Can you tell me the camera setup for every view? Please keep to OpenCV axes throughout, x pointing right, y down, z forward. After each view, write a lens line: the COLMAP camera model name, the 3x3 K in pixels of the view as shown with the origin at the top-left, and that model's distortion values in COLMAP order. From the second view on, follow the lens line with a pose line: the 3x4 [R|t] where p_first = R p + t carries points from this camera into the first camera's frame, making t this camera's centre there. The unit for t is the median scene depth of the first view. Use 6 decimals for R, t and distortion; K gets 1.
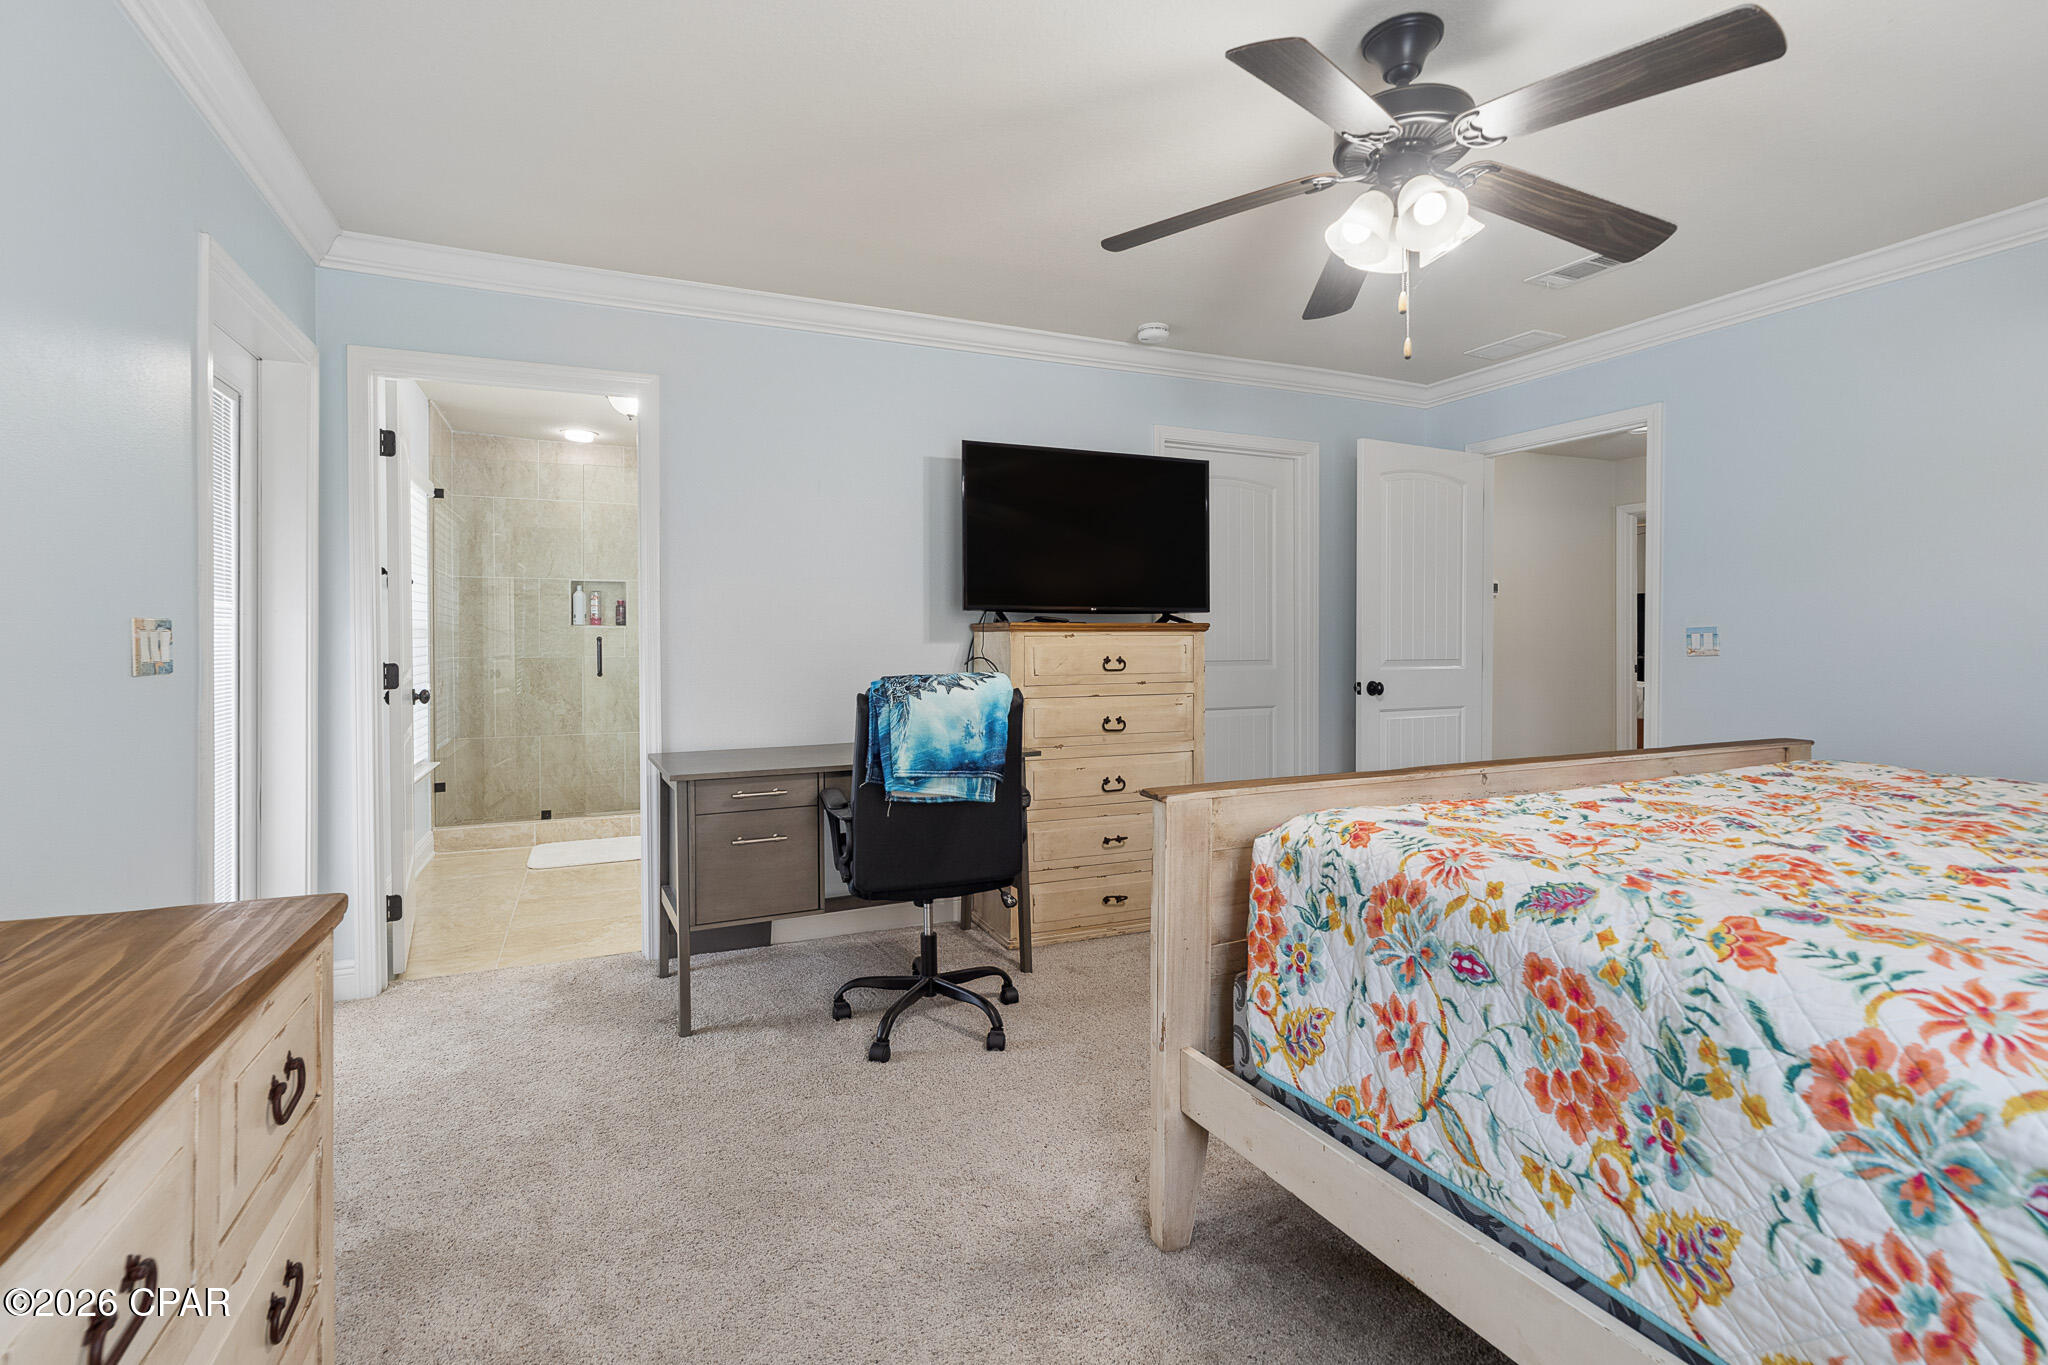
lens RADIAL K [[949.9, 0, 1035.1], [0, 949.9, 649.2], [0, 0, 1]] dist [-0.000554, 0.000206]
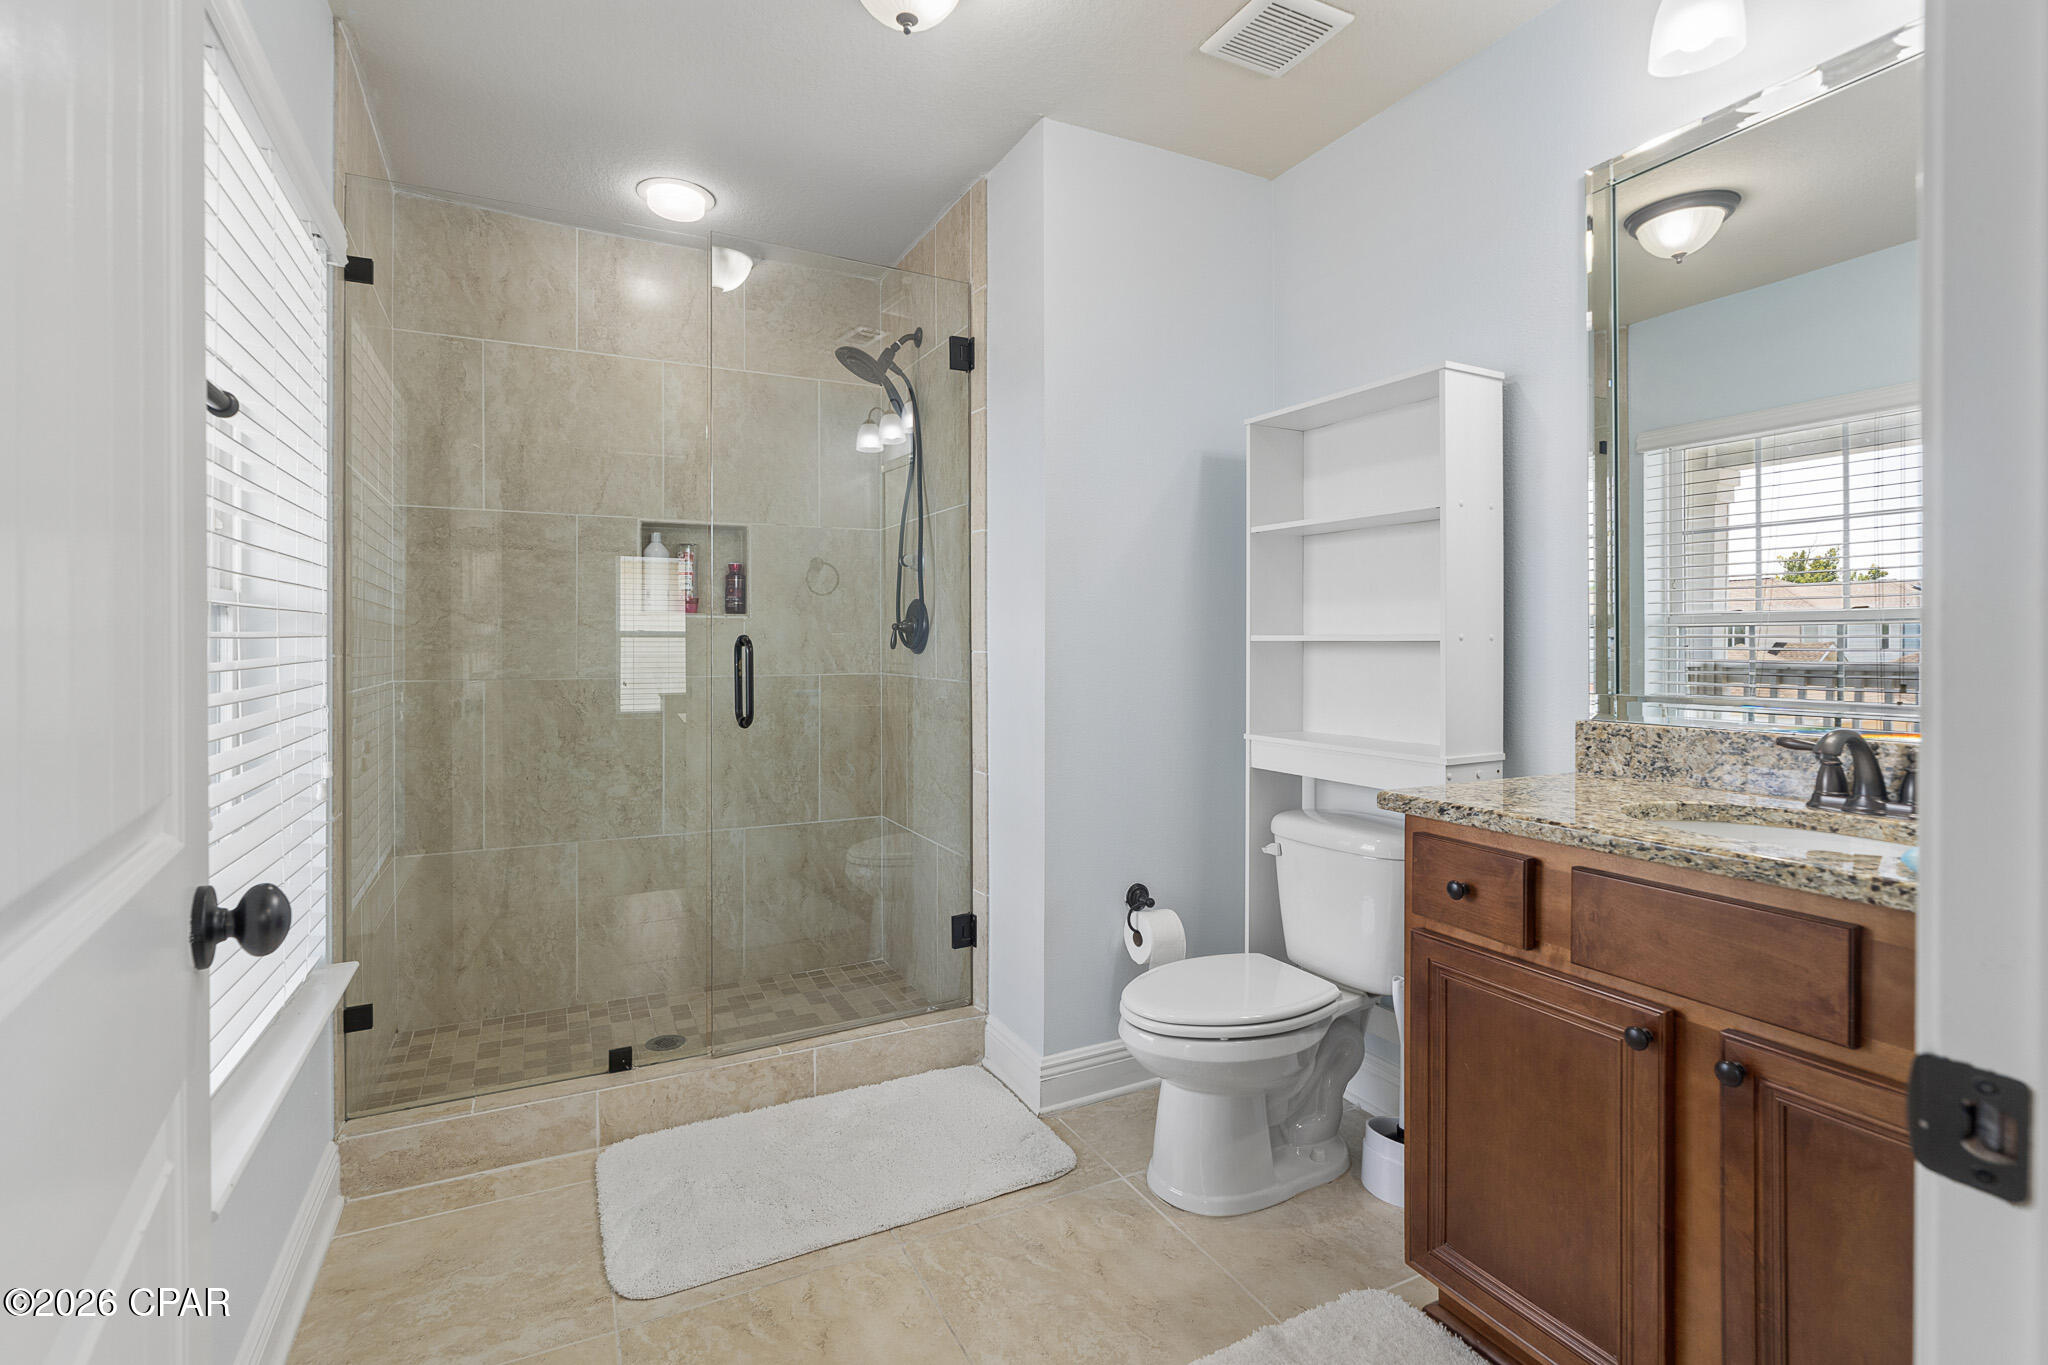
lens RADIAL K [[949.9, 0, 1030.9], [0, 949.9, 637.2], [0, 0, 1]] dist [-0.000554, 0.000206]
pose [[0.998839, -0.003242, 0.048056, -0.319221], [0.004064, 0.999847, -0.017015, -0.003600], [-0.047993, 0.017191, 0.998700, 0.515025]]
